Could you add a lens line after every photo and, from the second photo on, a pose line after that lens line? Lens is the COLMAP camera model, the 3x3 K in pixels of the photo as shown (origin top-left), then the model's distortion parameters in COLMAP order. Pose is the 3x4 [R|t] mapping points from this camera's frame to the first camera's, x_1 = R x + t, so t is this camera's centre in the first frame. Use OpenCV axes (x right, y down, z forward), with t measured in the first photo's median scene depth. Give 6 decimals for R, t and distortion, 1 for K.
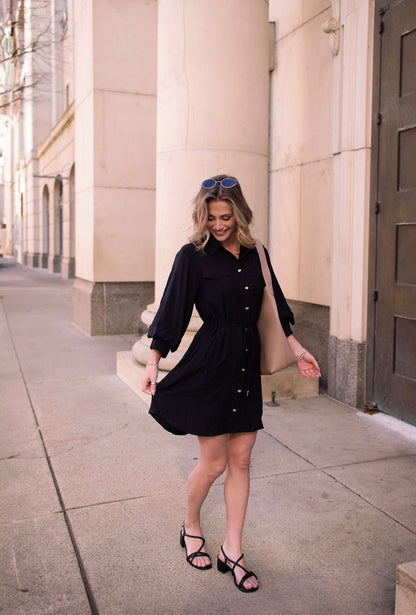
lens RADIAL K [[610.1, 0, 227.6], [0, 610.1, 281.1], [0, 0, 1]] dist [0.000454, 0.019698]
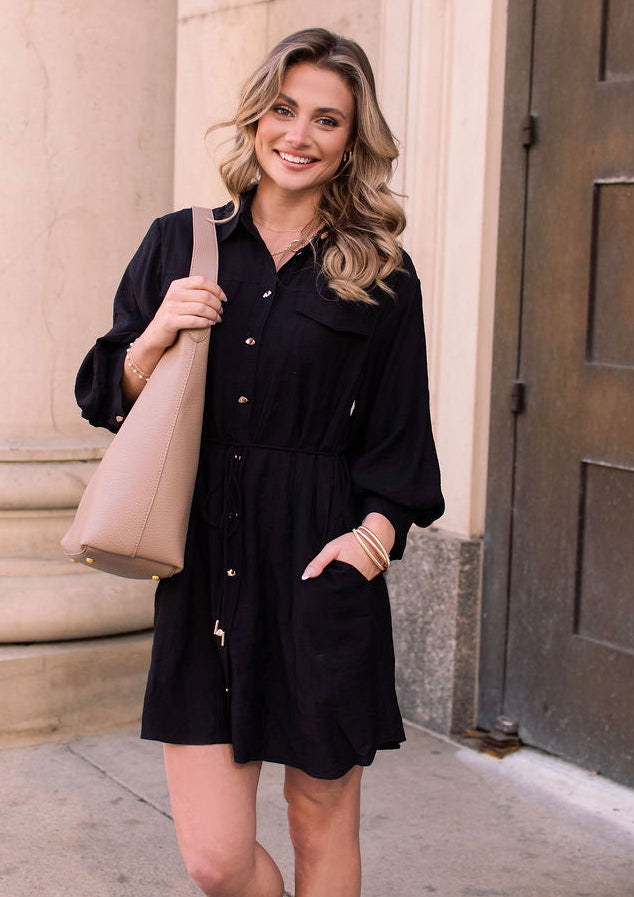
lens RADIAL K [[1560.5, 0, 267.3], [0, 1560.5, 381.7], [0, 0, 1]] dist [-0.012577, 0.088790]
pose [[0.980432, 0.008118, 0.196689, -0.055264], [-0.012269, 0.999727, 0.019894, -0.000169], [-0.196474, -0.021918, 0.980264, 0.194157]]
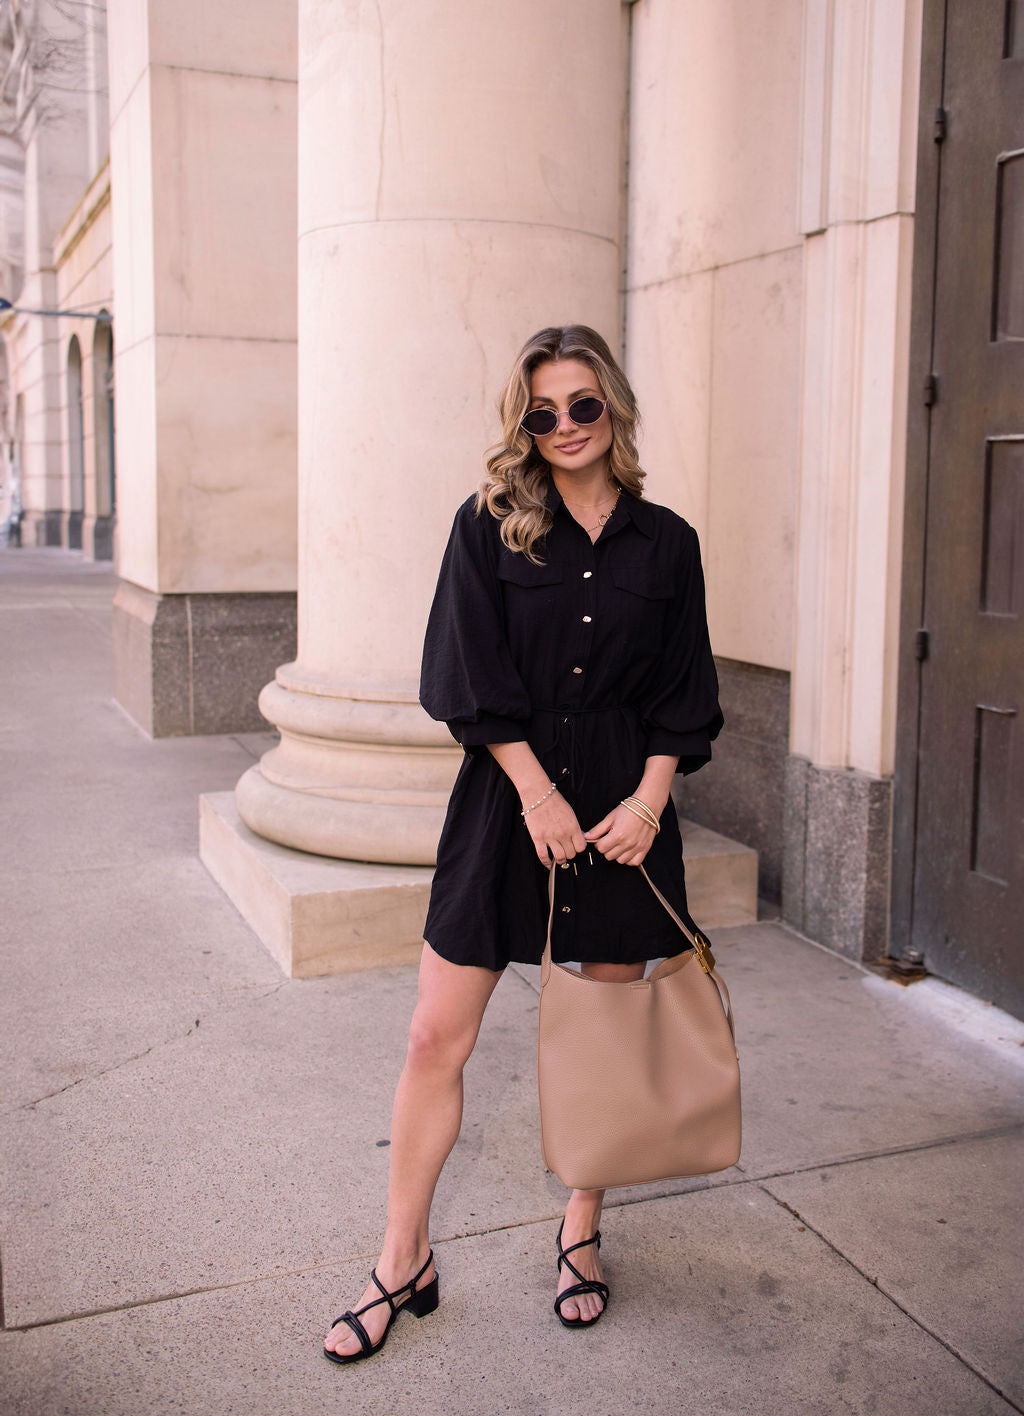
lens RADIAL K [[1506.3, 0, 550.8], [0, 1506.3, 652.4], [0, 0, 1]] dist [-0.000286, 0.057479]
pose [[0.999984, 0.000635, 0.005634, 0.025804], [-0.000909, 0.998814, 0.048679, -0.013433], [-0.005597, -0.048684, 0.998799, 0.141656]]
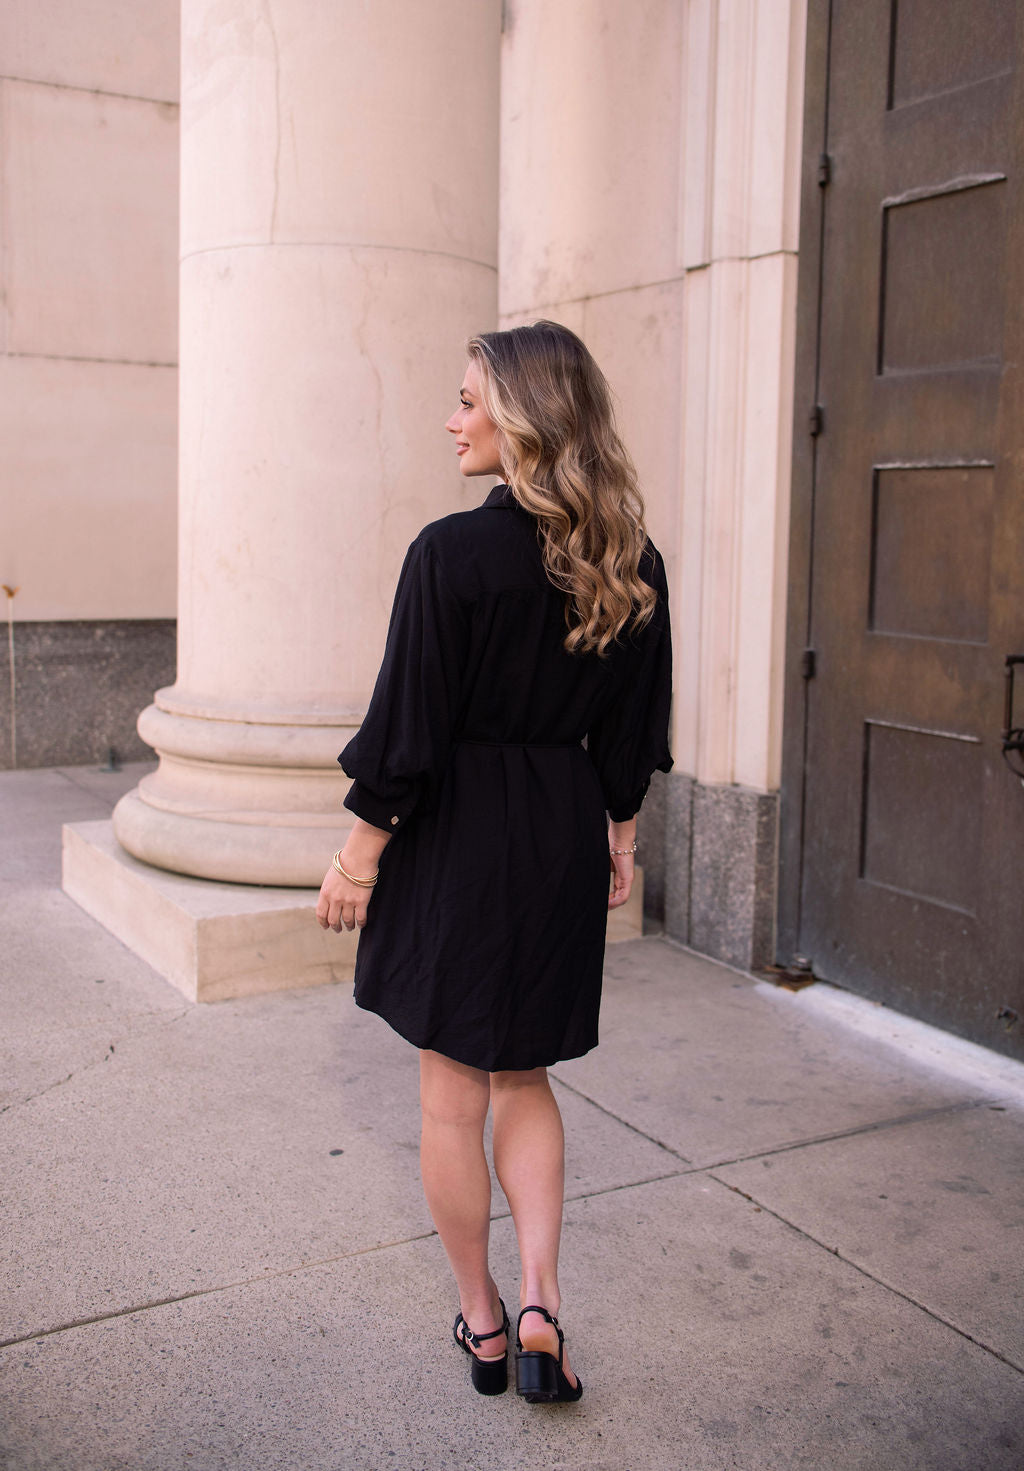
lens RADIAL K [[1553.6, 0, 510.8], [0, 1553.6, 664.4], [0, 0, 1]] dist [-0.001039, 0.049958]
pose [[0.991690, -0.004474, 0.128576, -0.050265], [0.000160, 0.999437, 0.033541, -0.006849], [-0.128654, -0.033241, 0.991132, 0.105549]]
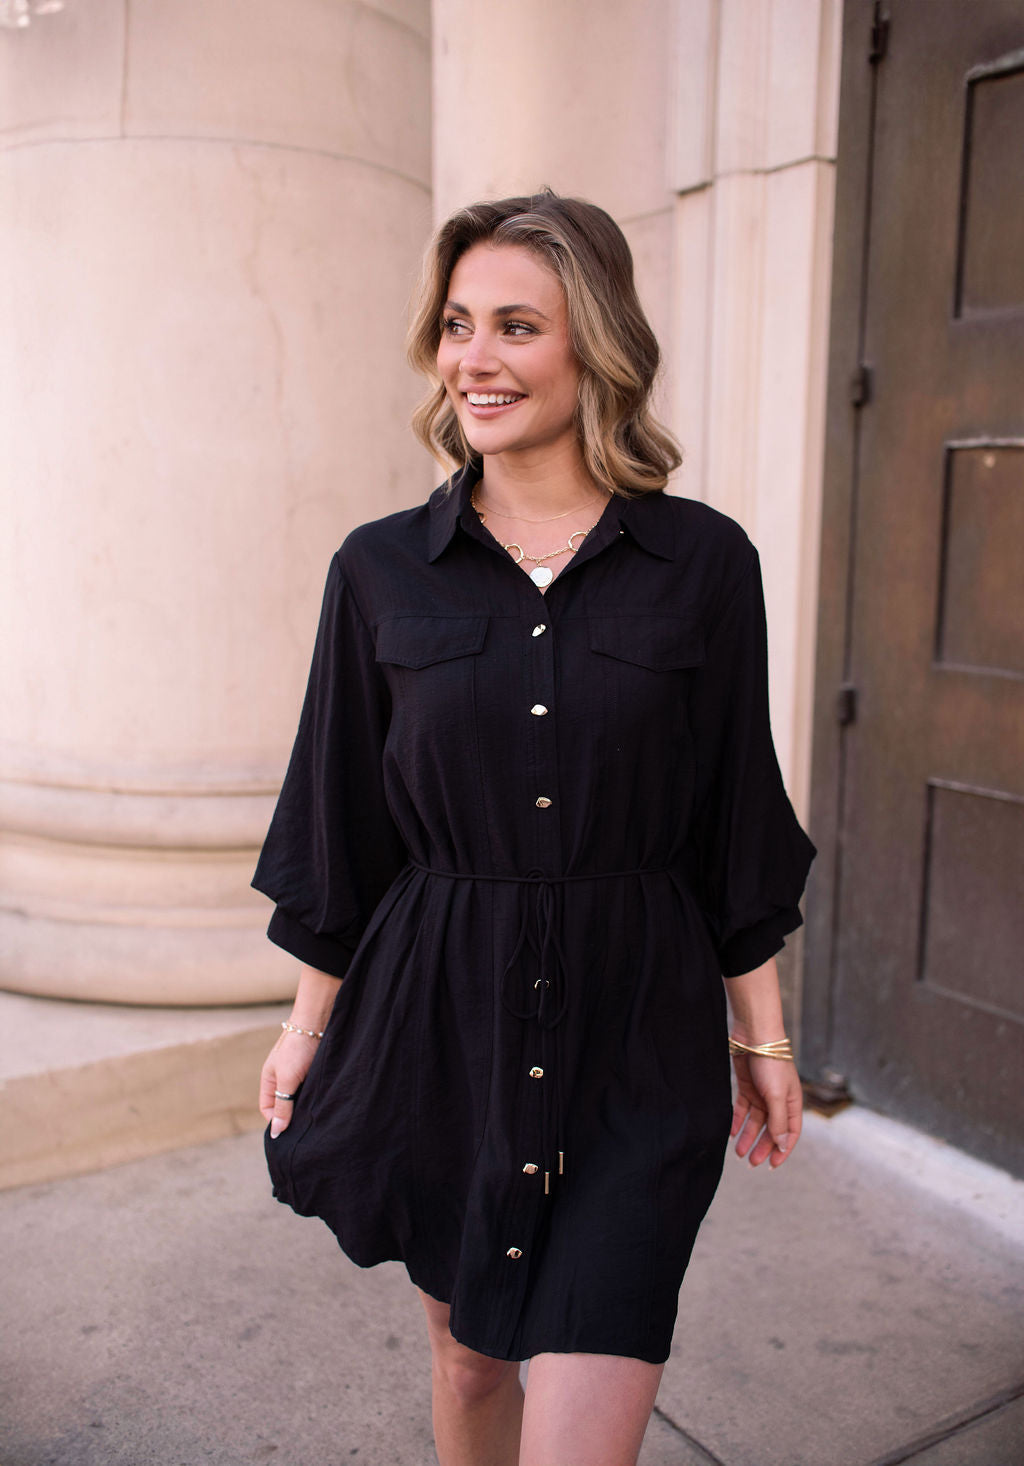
lens RADIAL K [[1390.1, 0, 545.7], [0, 1390.1, 752.4], [0, 0, 1]] dist [0.013563, 0.028761]
pose [[0.978406, -0.030064, 0.204495, -0.024465], [0.009503, 0.994862, 0.100794, -0.020087], [-0.206475, -0.096674, 0.973664, 0.391472]]
